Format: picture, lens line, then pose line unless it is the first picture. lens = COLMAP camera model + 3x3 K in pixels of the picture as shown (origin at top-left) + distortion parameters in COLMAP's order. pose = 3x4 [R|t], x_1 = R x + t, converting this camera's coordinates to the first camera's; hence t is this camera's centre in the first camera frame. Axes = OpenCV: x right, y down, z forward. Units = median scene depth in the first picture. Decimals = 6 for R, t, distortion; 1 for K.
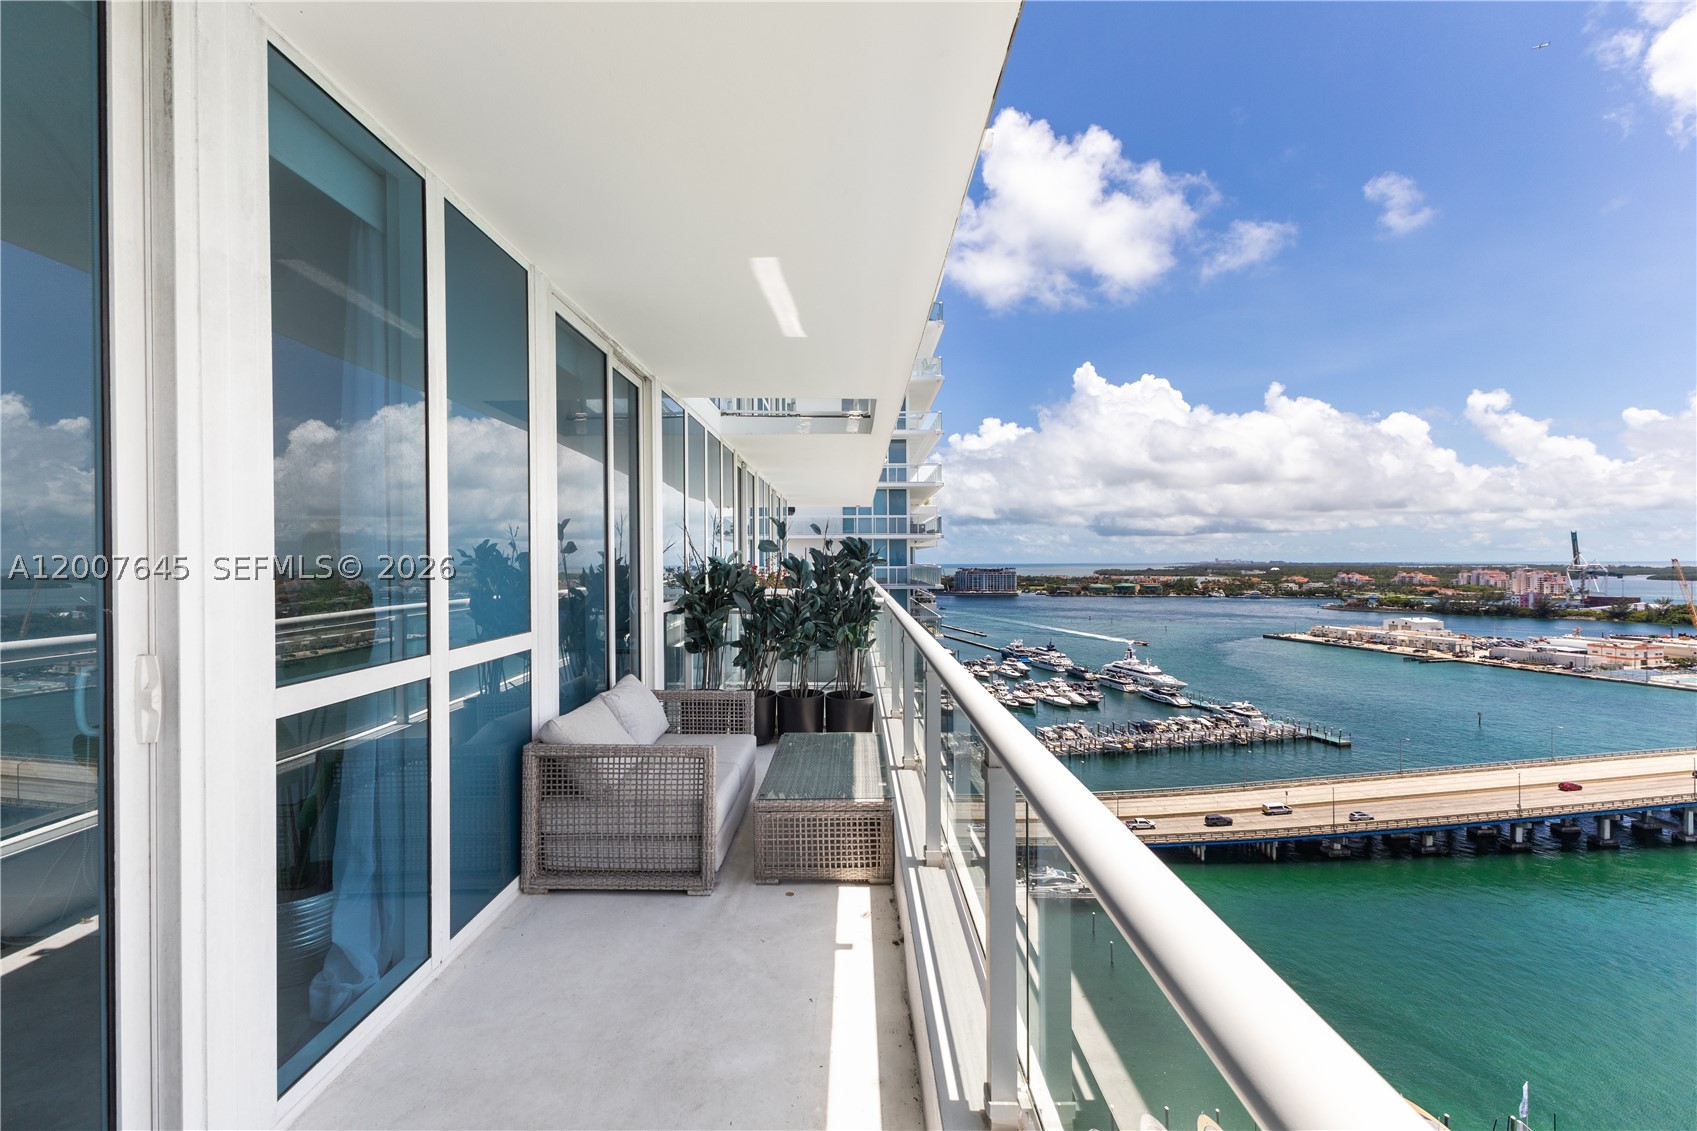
lens RADIAL K [[738.5, 0, 849.2], [0, 738.5, 591.3], [0, 0, 1]] dist [0.014833, -0.002352]
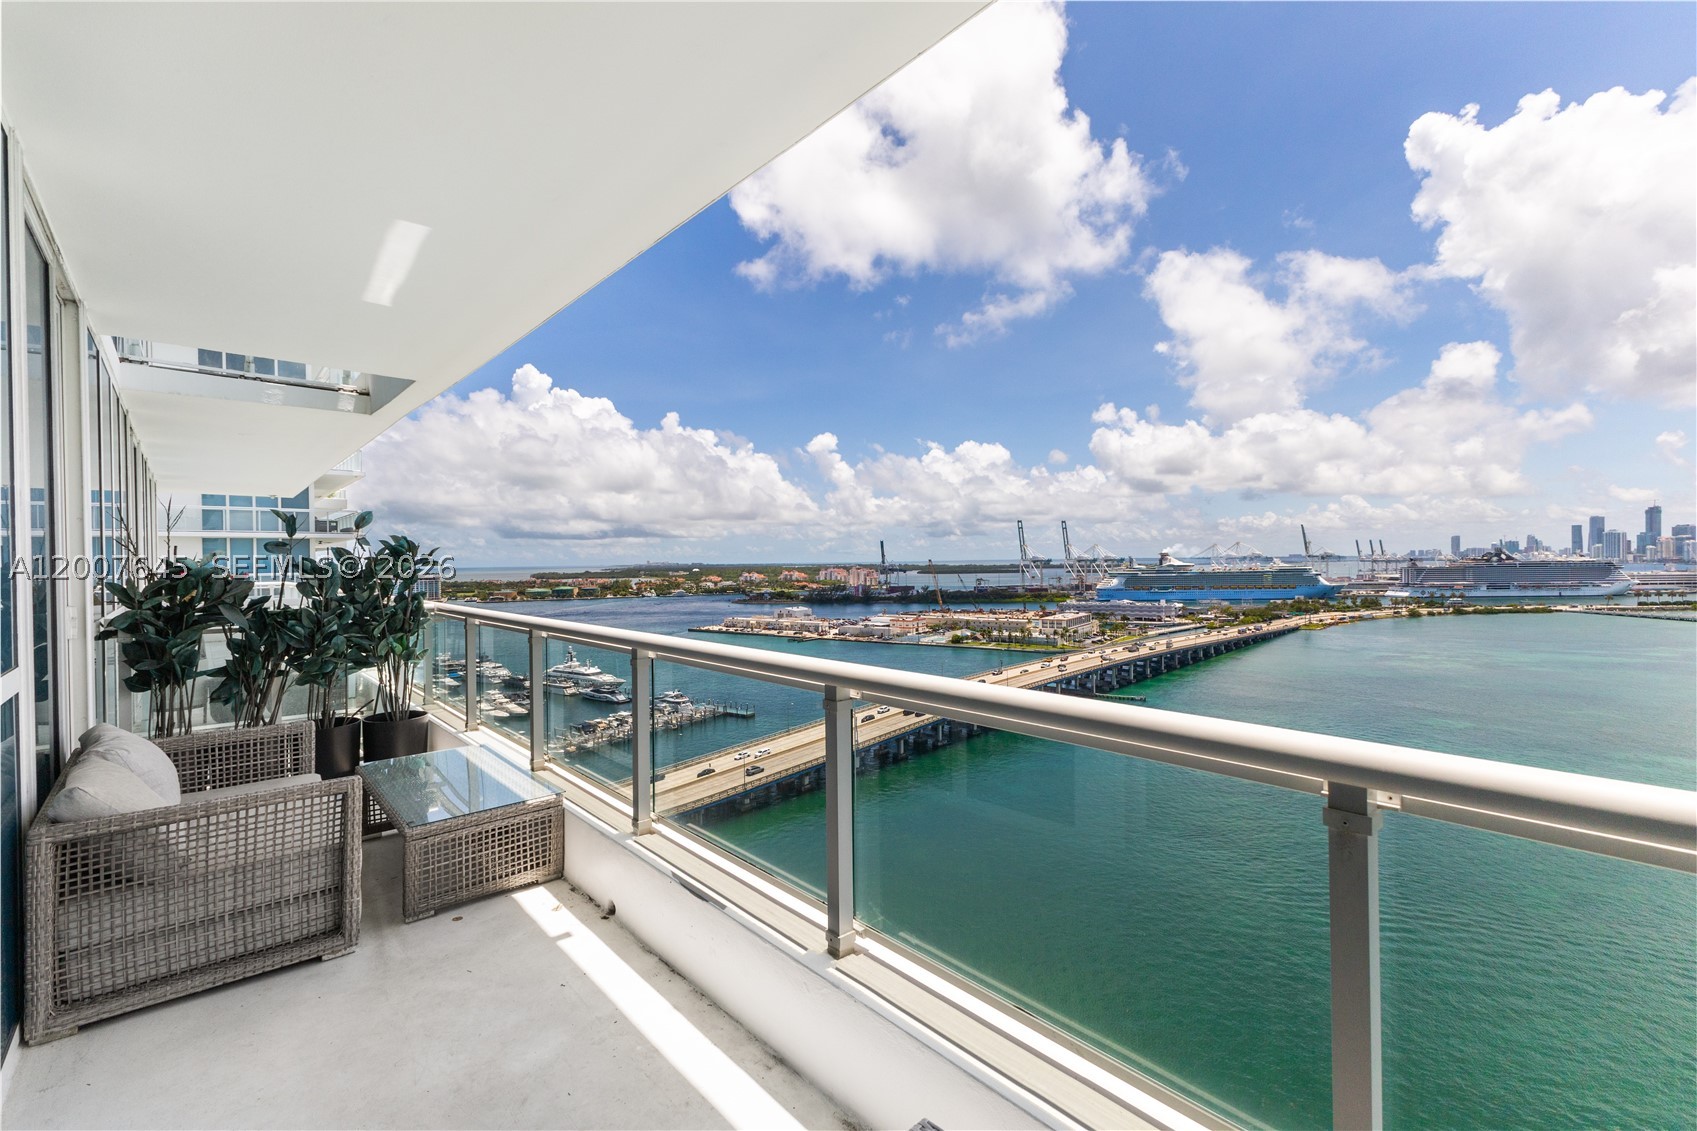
lens RADIAL K [[738.5, 0, 847.4], [0, 738.5, 606.3], [0, 0, 1]] dist [0.014833, -0.002352]
pose [[0.748432, -0.048627, 0.661426, -0.178990], [0.038295, 0.998813, 0.030098, 0.004267], [-0.662104, 0.002802, 0.749406, -0.014246]]
